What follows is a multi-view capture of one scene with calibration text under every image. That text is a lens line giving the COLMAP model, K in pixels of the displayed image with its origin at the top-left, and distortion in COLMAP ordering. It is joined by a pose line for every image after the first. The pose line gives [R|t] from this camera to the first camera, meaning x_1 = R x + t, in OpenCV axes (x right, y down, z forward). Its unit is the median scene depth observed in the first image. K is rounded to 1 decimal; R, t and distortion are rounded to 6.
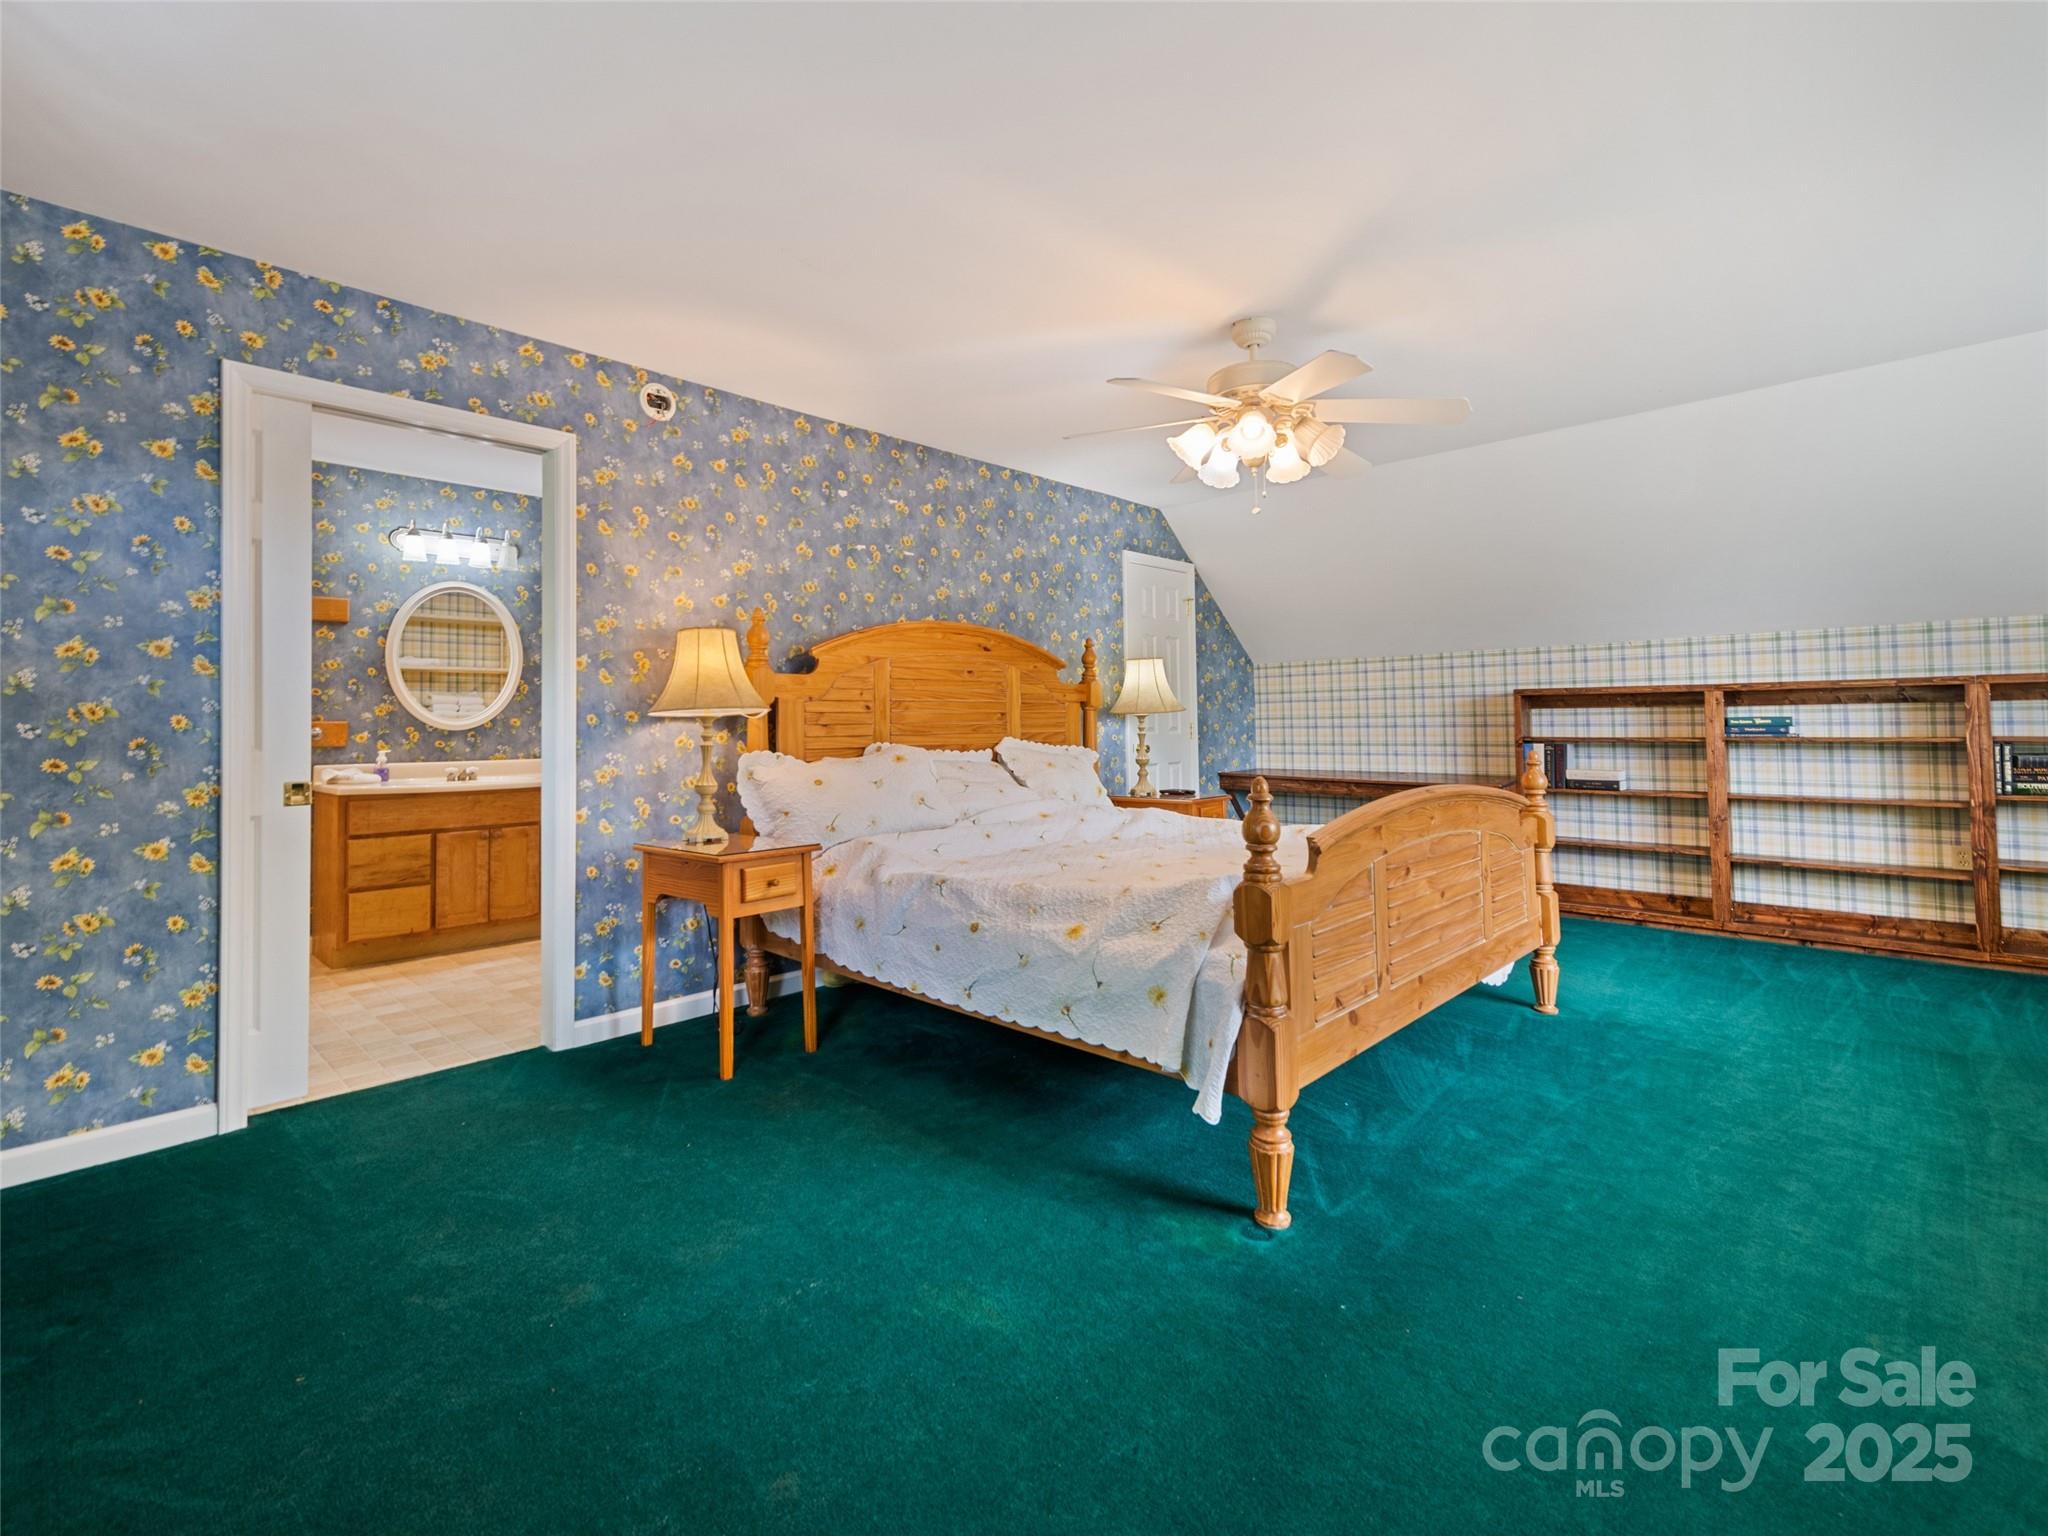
lens RADIAL K [[887.8, 0, 968.4], [0, 887.8, 703.1], [0, 0, 1]] dist [0.007476, 0.000776]
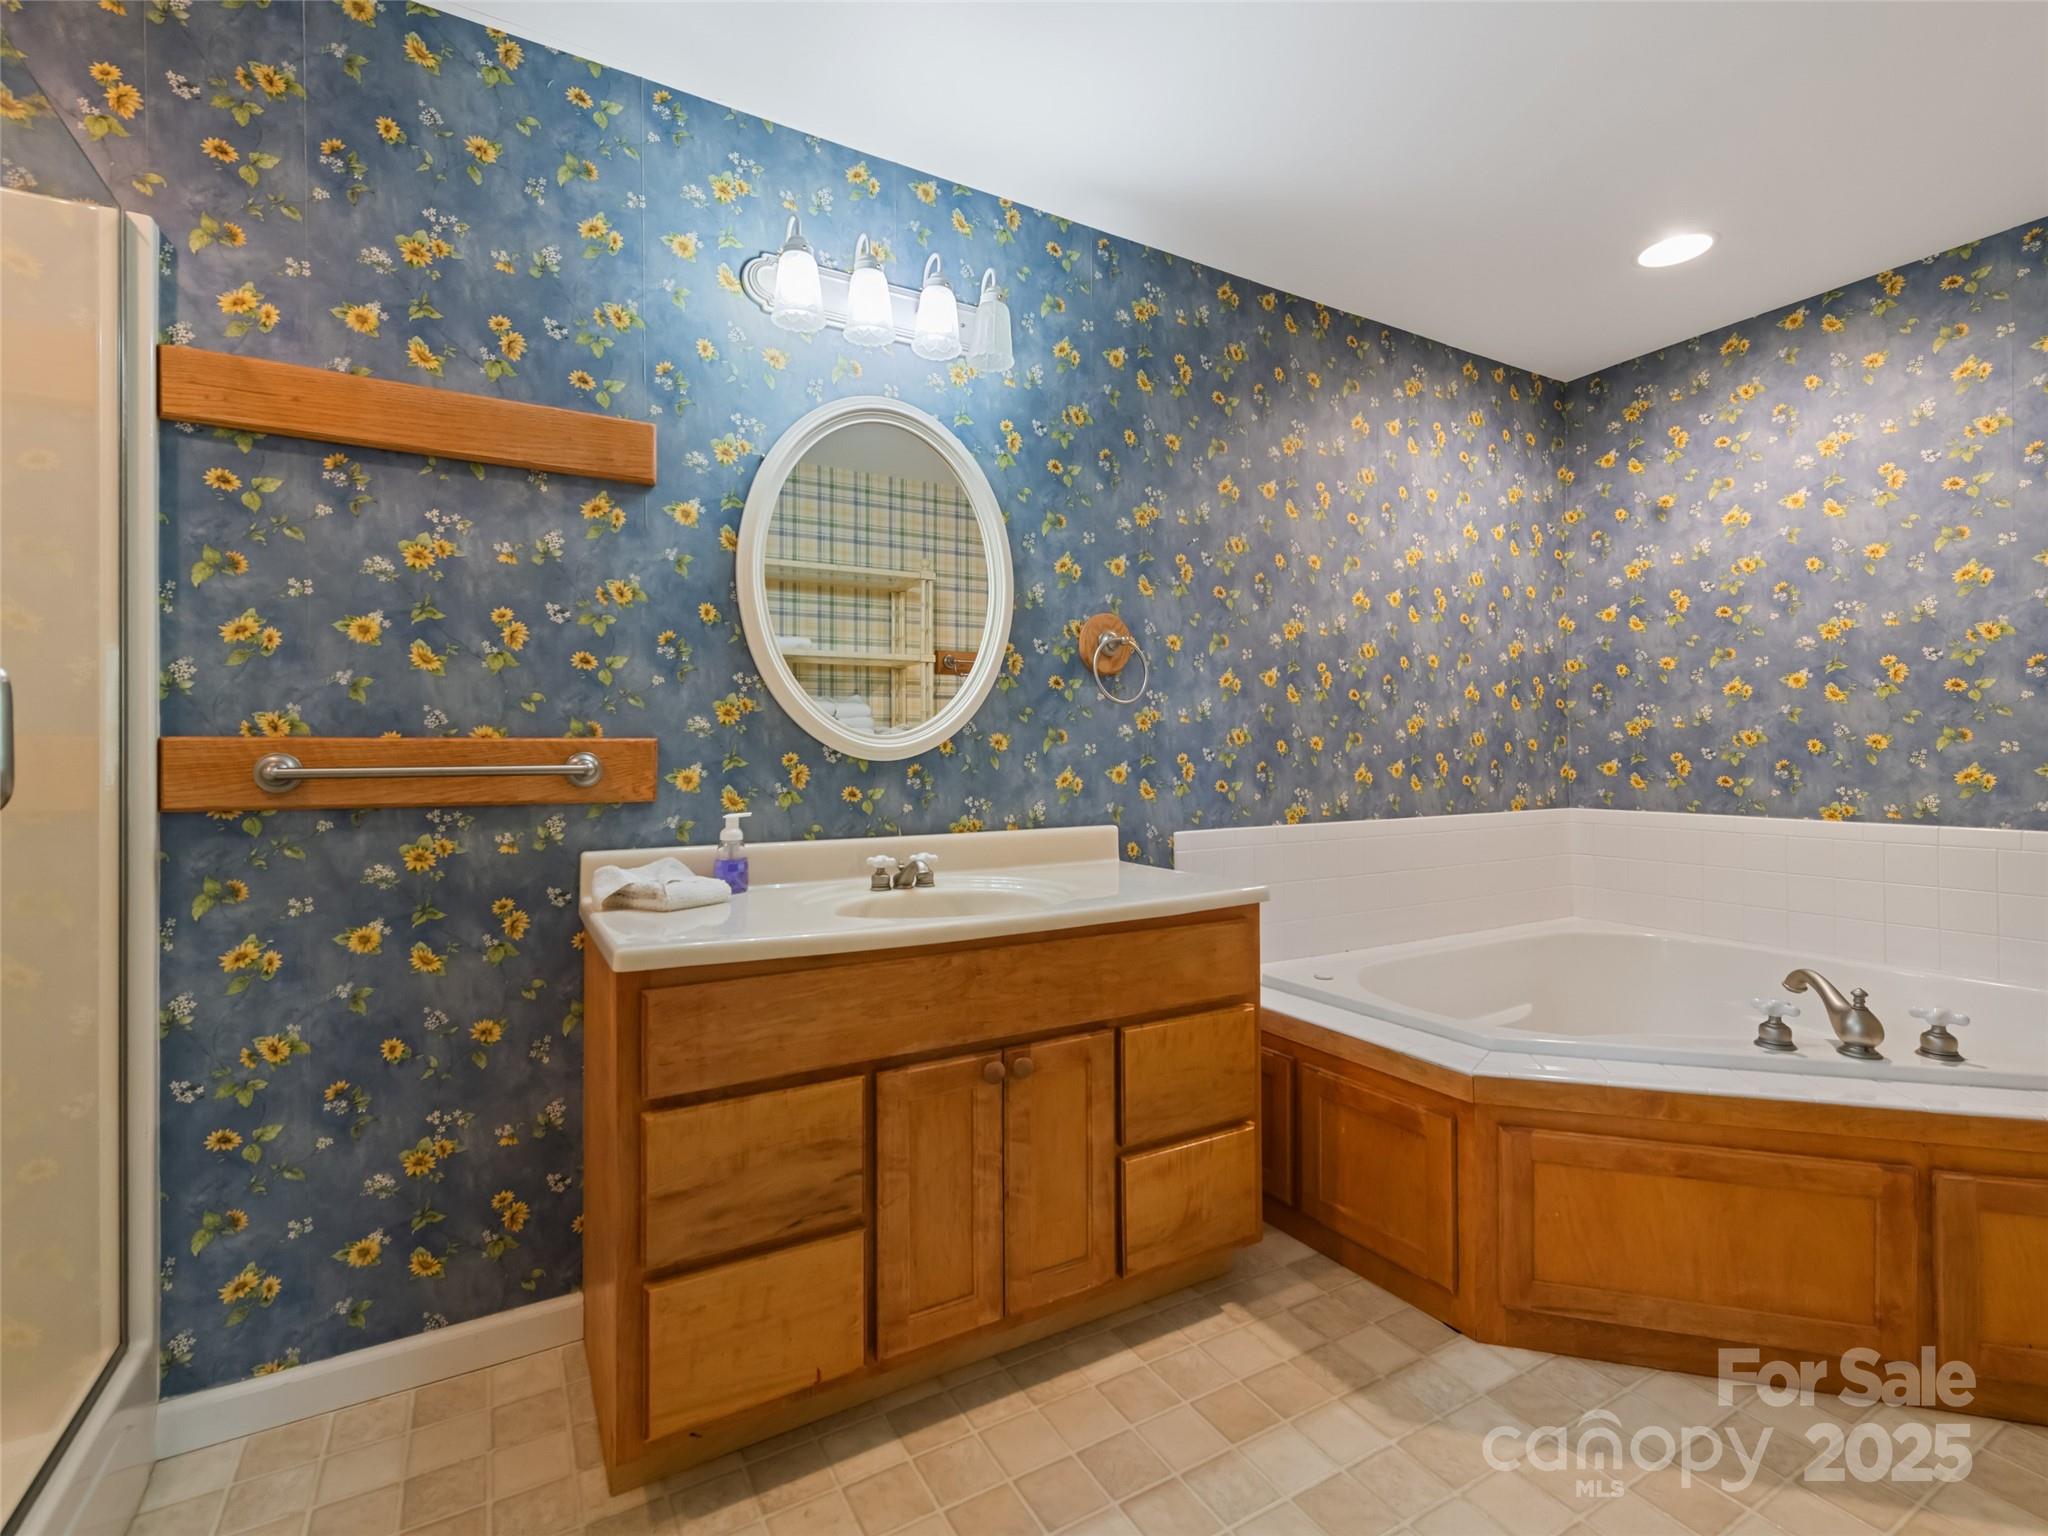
lens RADIAL K [[969.3, 0, 1026.9], [0, 969.3, 761.1], [0, 0, 1]] dist [0.013449, -0.002402]
pose [[0.980759, 0.007560, -0.195077, -0.300912], [-0.001302, 0.999481, 0.032187, 0.011323], [0.195220, -0.031314, 0.980260, 0.406447]]
